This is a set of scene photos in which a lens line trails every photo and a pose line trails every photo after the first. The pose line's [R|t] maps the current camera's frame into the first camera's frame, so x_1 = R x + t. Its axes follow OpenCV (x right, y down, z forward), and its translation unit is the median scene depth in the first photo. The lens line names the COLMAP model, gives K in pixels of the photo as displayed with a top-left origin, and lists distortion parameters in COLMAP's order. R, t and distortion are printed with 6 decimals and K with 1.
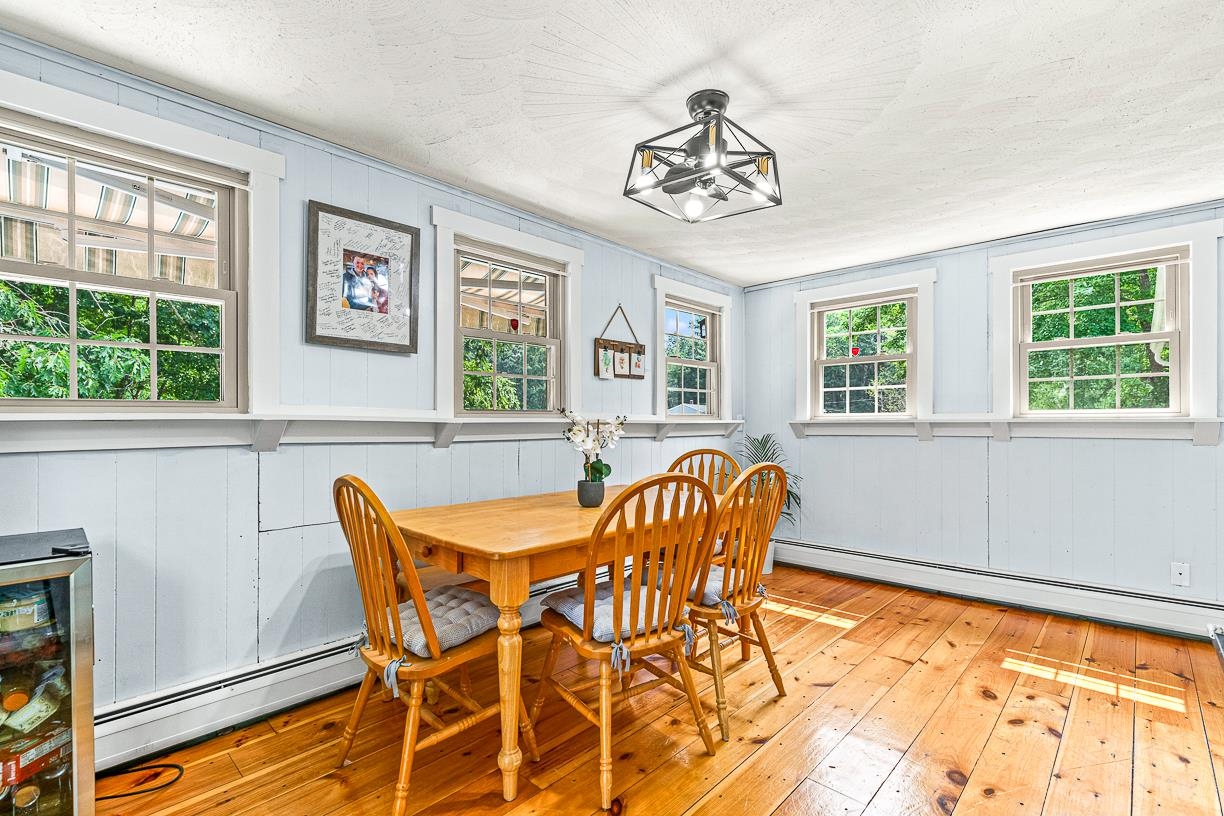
lens RADIAL K [[555.6, 0, 609.6], [0, 555.6, 415.0], [0, 0, 1]] dist [0.000959, -0.000475]
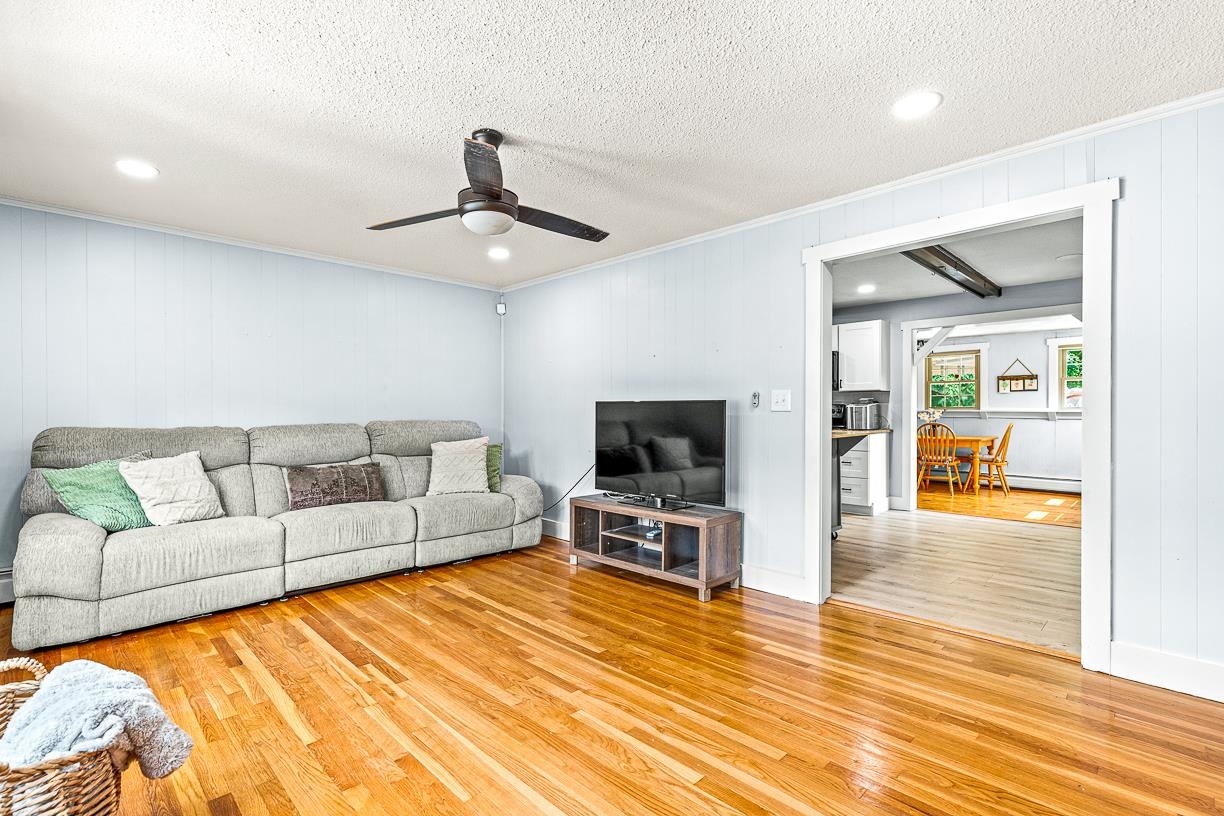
lens RADIAL K [[556.7, 0, 616.9], [0, 556.7, 408.4], [0, 0, 1]] dist [0.002568, 0.000176]
pose [[-0.017022, -0.014877, -0.999744, 2.392898], [-0.001188, 0.999889, -0.014858, 0.037714], [0.999854, 0.000934, -0.017038, -0.598094]]
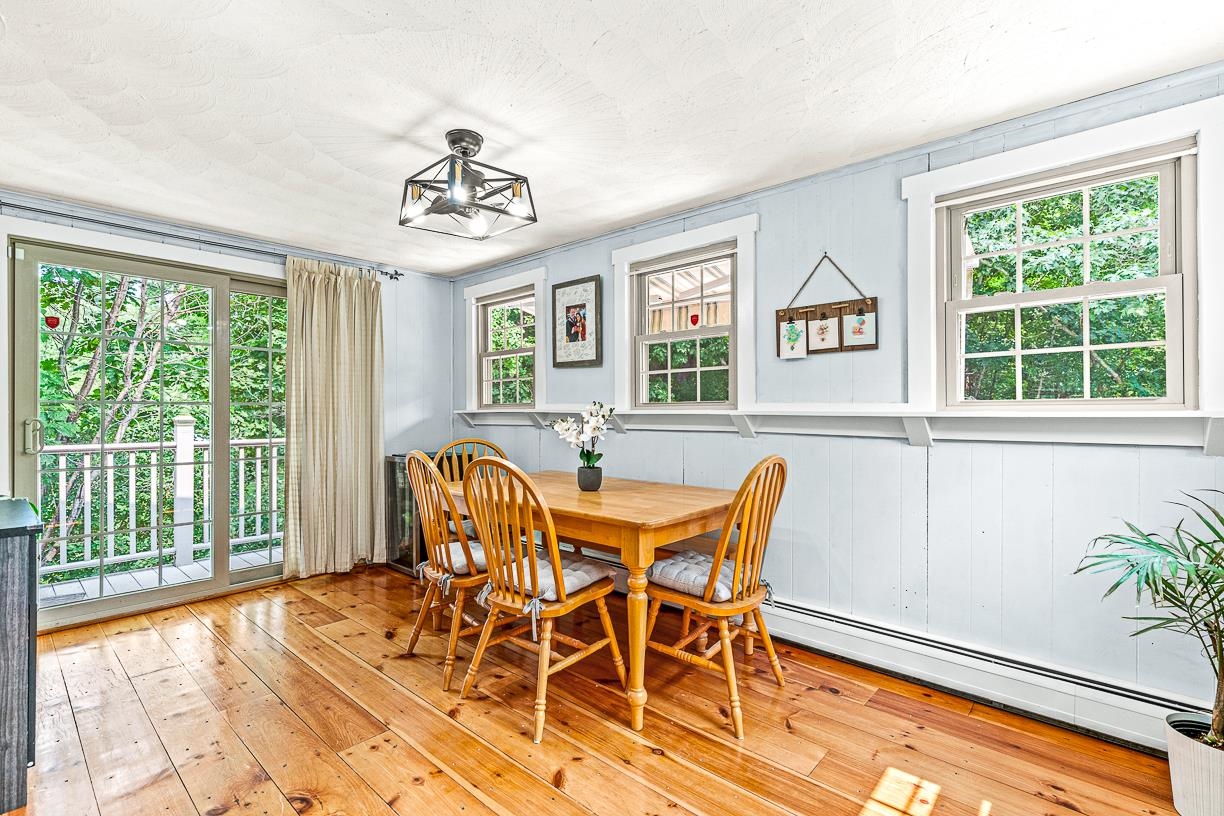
lens RADIAL K [[556.7, 0, 616.9], [0, 556.7, 408.4], [0, 0, 1]] dist [0.002568, 0.000176]
pose [[0.036221, -0.013131, -0.999258, 0.774604], [0.004865, 0.999904, -0.012963, 0.013765], [0.999332, -0.004392, 0.036281, 0.732411]]
